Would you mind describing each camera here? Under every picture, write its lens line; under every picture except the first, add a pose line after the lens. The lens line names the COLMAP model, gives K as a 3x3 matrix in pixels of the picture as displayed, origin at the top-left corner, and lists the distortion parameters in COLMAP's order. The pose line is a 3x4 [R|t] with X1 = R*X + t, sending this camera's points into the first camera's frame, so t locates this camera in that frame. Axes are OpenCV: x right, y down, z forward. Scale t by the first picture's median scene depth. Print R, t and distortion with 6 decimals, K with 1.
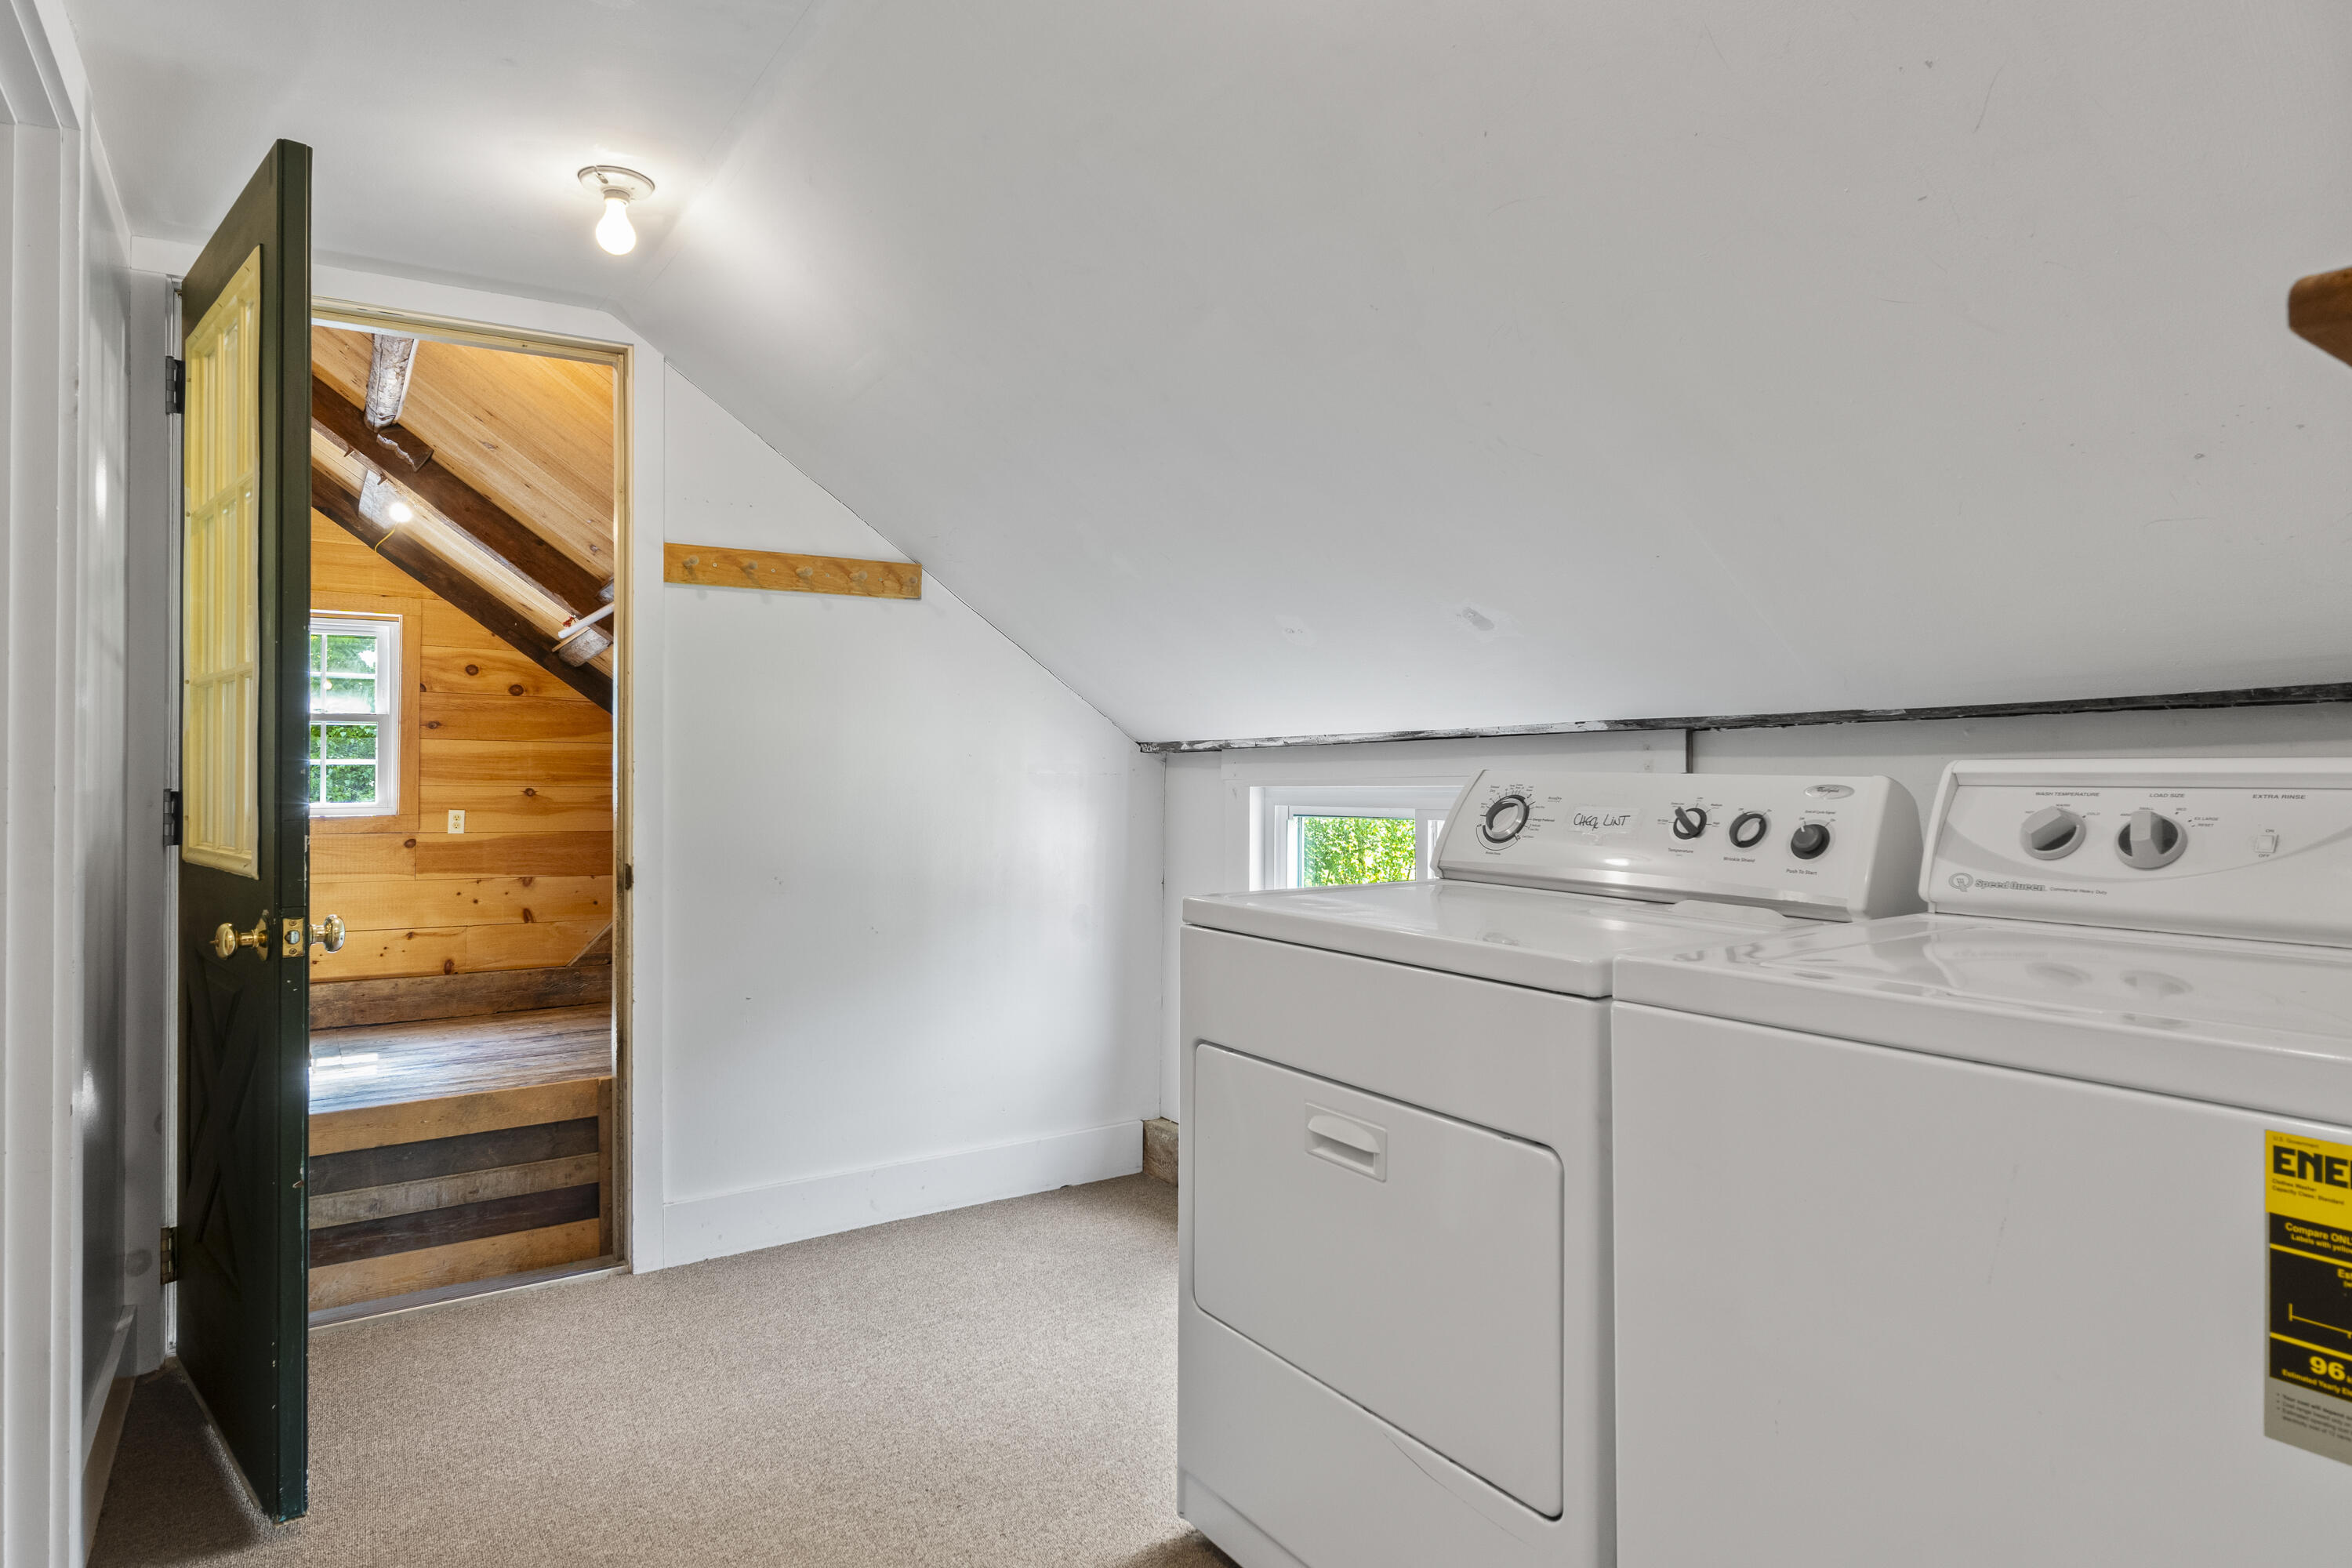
lens RADIAL K [[1389.1, 0, 1202.6], [0, 1389.1, 749.0], [0, 0, 1]] dist [0.000206, -0.000566]
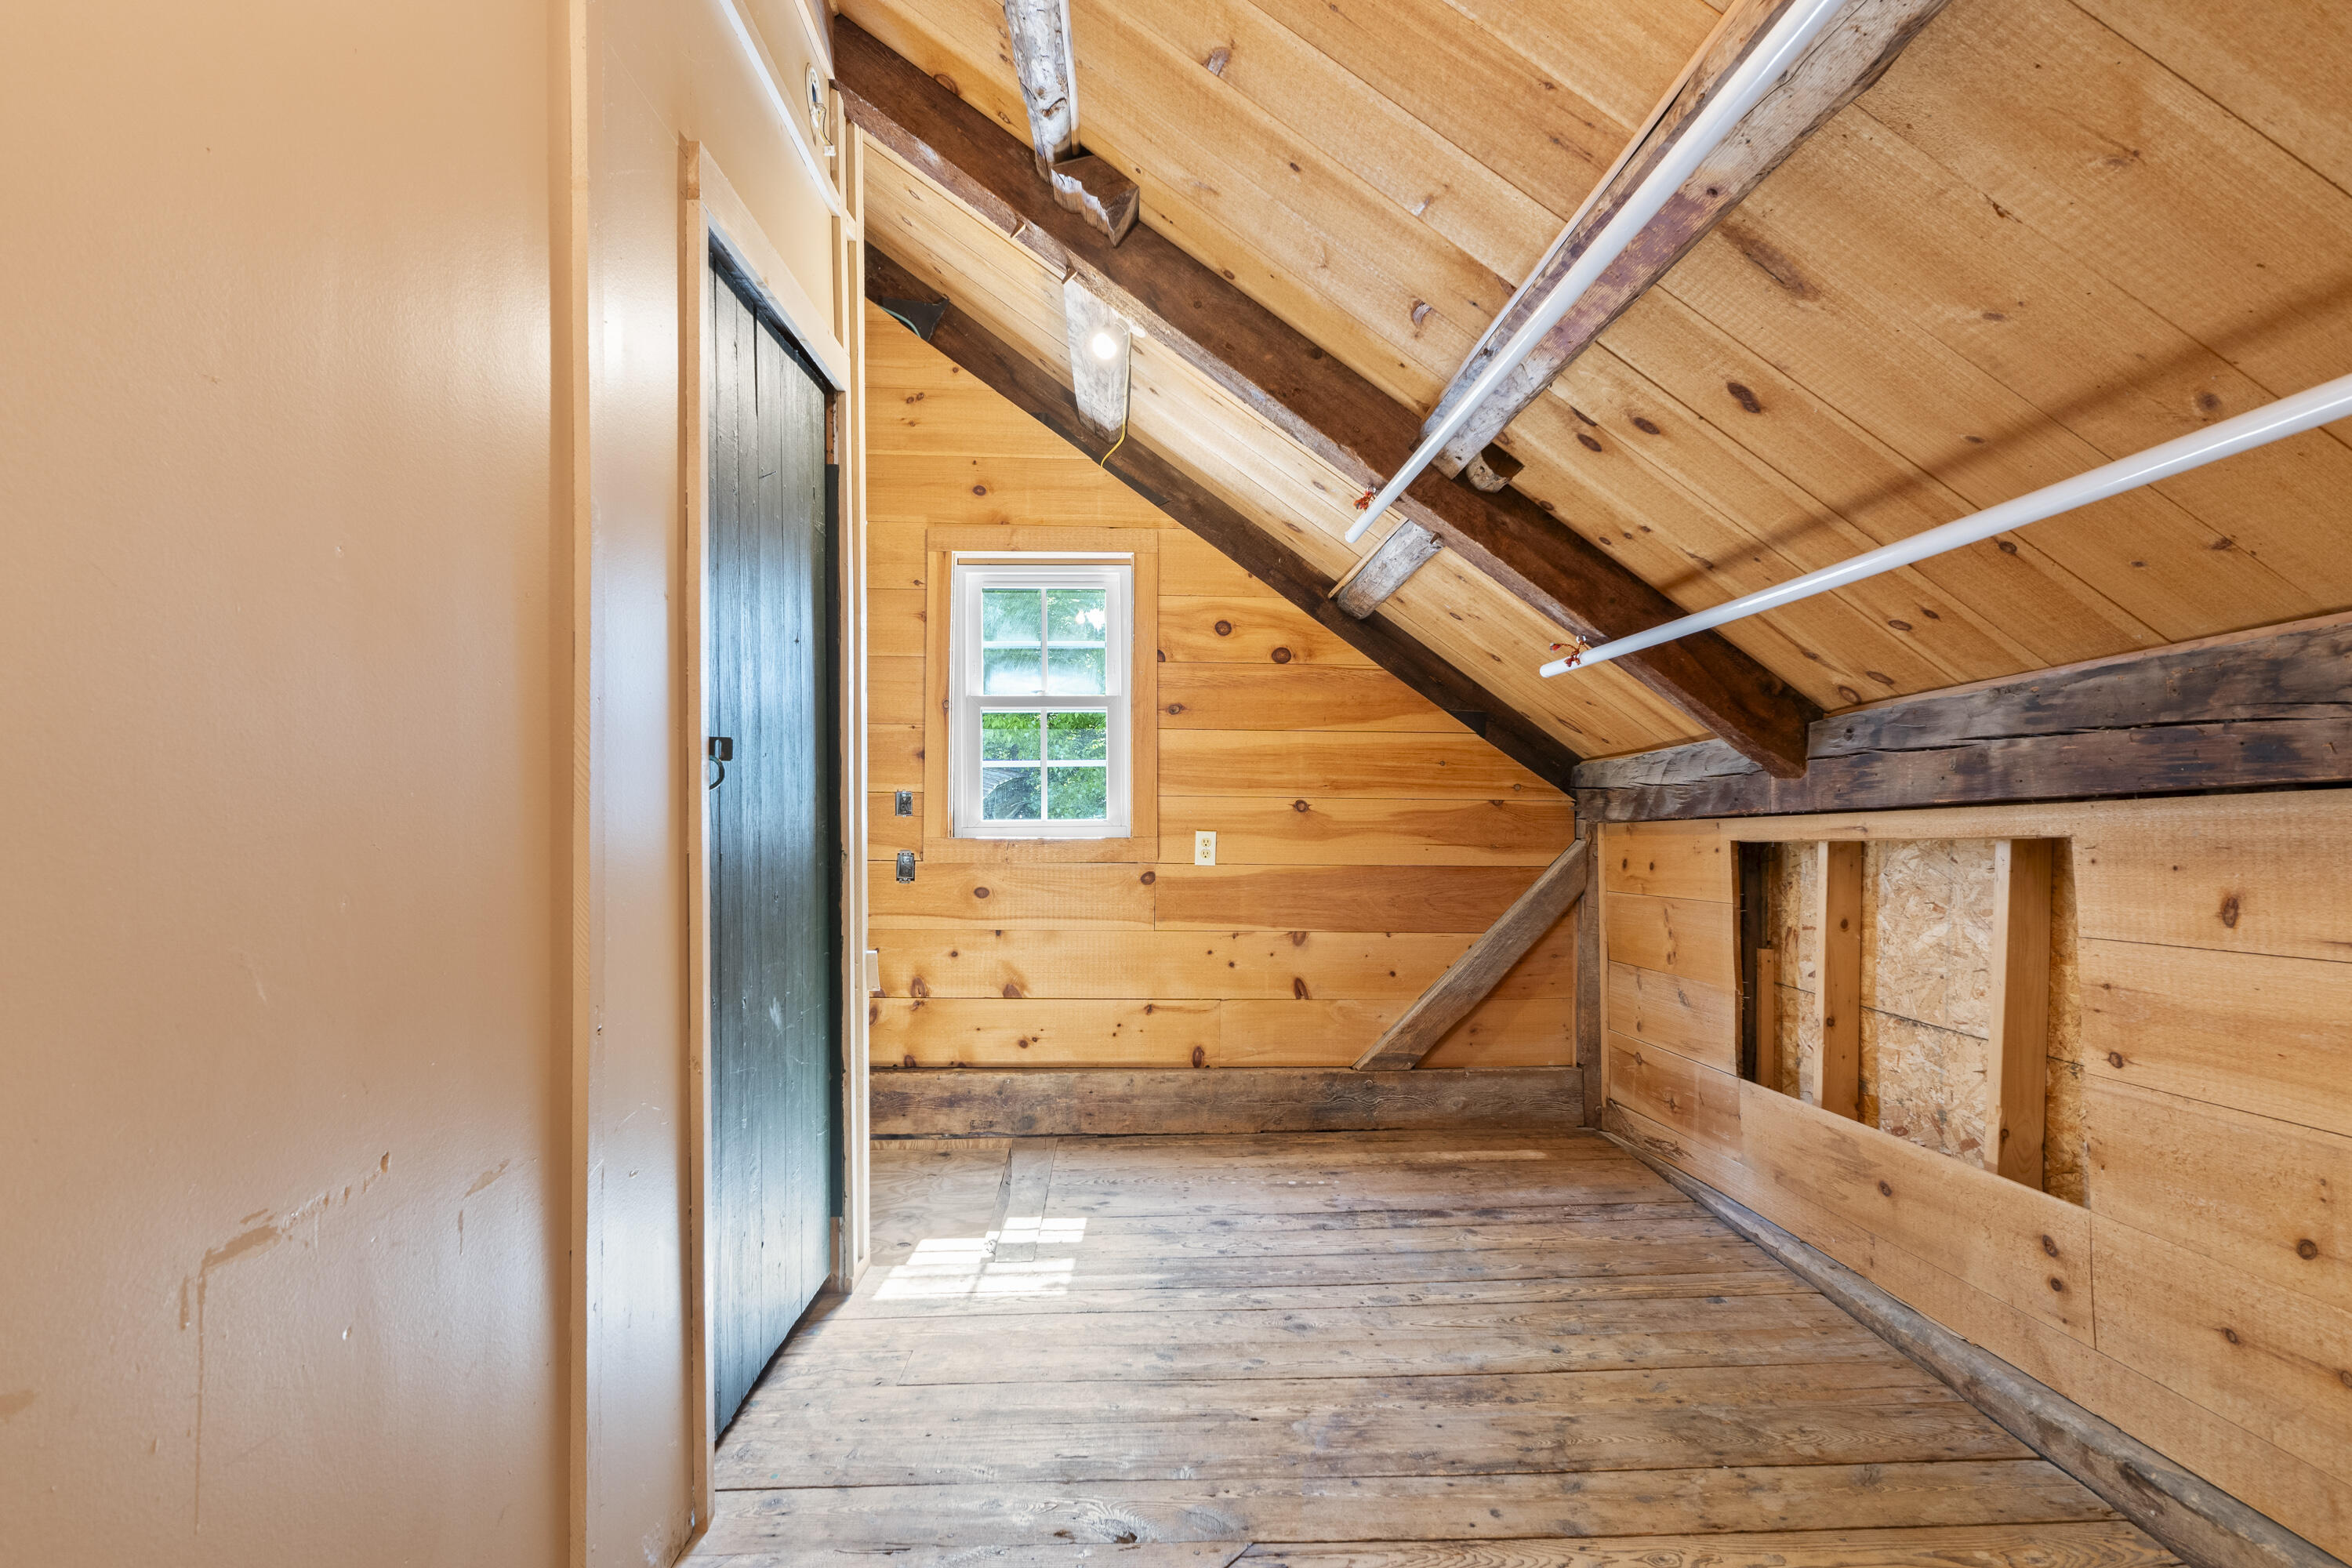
lens RADIAL K [[1170.3, 0, 1181.3], [0, 1170.3, 779.8], [0, 0, 1]] dist [-0.003965, -0.000523]
pose [[0.853286, -0.002597, -0.521437, -0.244250], [0.011926, 0.999823, 0.014537, 0.009759], [0.521307, -0.018623, 0.853166, 0.498595]]
